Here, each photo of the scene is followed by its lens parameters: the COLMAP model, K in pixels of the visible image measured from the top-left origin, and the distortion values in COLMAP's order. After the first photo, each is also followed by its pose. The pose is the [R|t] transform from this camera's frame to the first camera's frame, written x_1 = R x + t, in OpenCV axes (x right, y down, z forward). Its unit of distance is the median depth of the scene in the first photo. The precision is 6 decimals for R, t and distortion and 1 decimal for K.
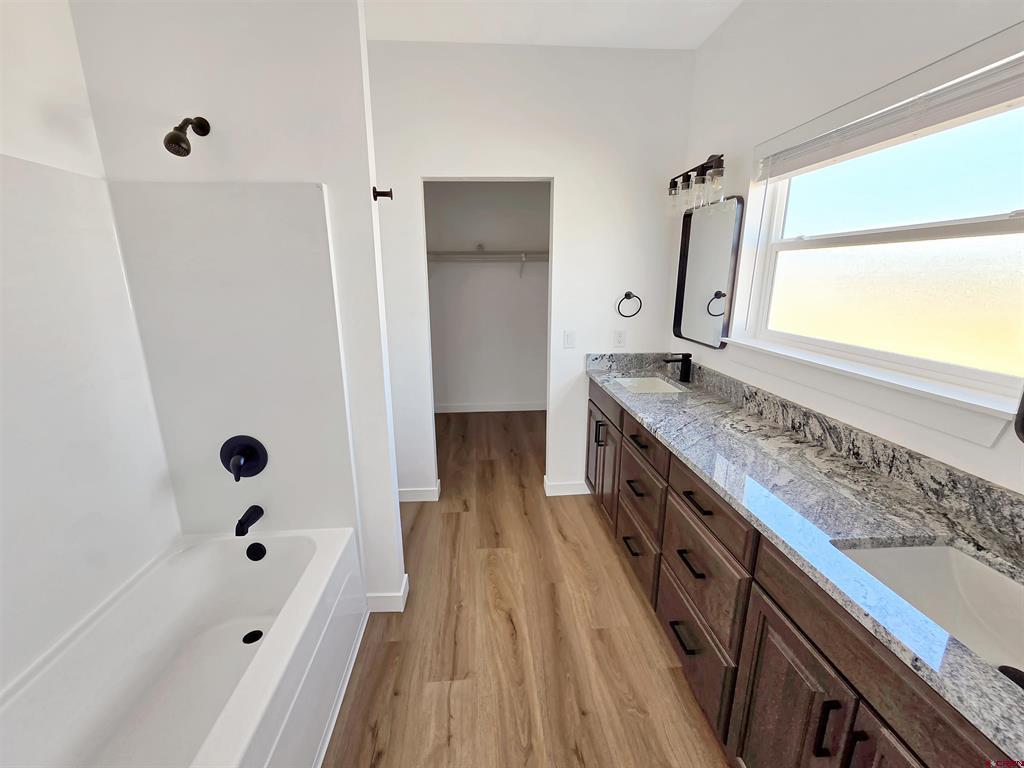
lens RADIAL K [[424.5, 0, 507.8], [0, 424.5, 380.4], [0, 0, 1]] dist [-0.002196, -0.000341]
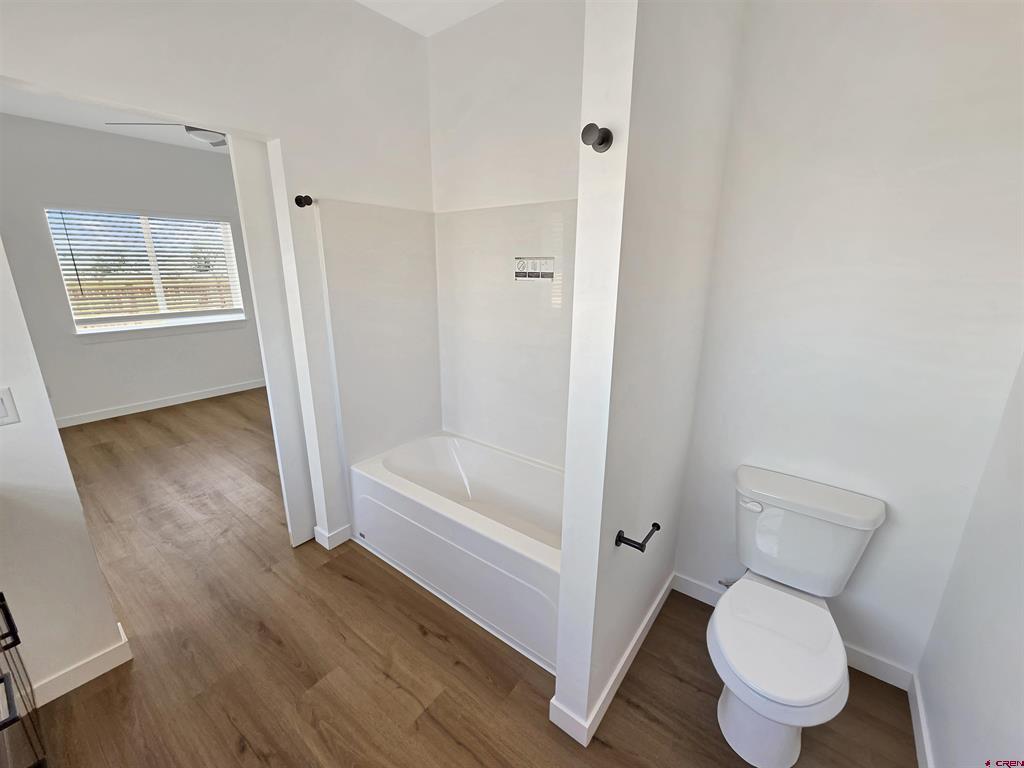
lens RADIAL K [[424.5, 0, 507.8], [0, 424.5, 380.4], [0, 0, 1]] dist [-0.002196, -0.000341]
pose [[-0.664685, 0.200363, -0.719756, 0.286324], [-0.179546, 0.892300, 0.414203, -0.373855], [0.725229, 0.404544, -0.557124, 1.422727]]
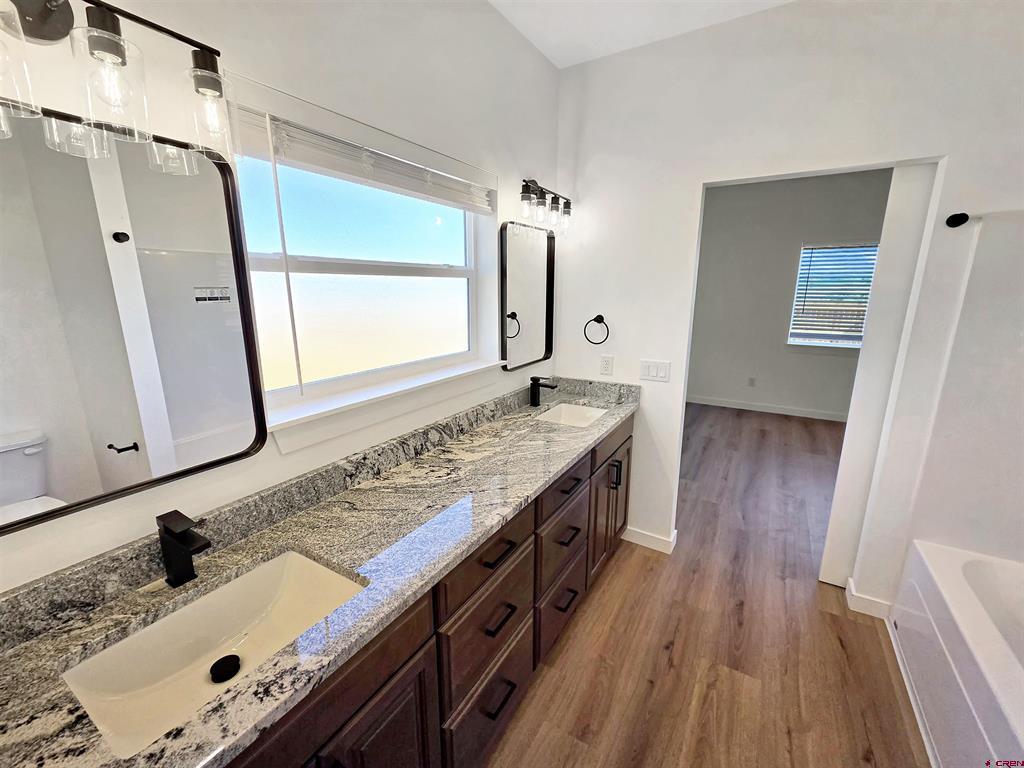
lens RADIAL K [[424.5, 0, 507.8], [0, 424.5, 380.4], [0, 0, 1]] dist [-0.002196, -0.000341]
pose [[-0.811616, -0.119340, 0.571871, -0.061568], [0.146704, 0.905907, 0.397254, -0.447106], [-0.565470, 0.406314, -0.717741, 1.651134]]
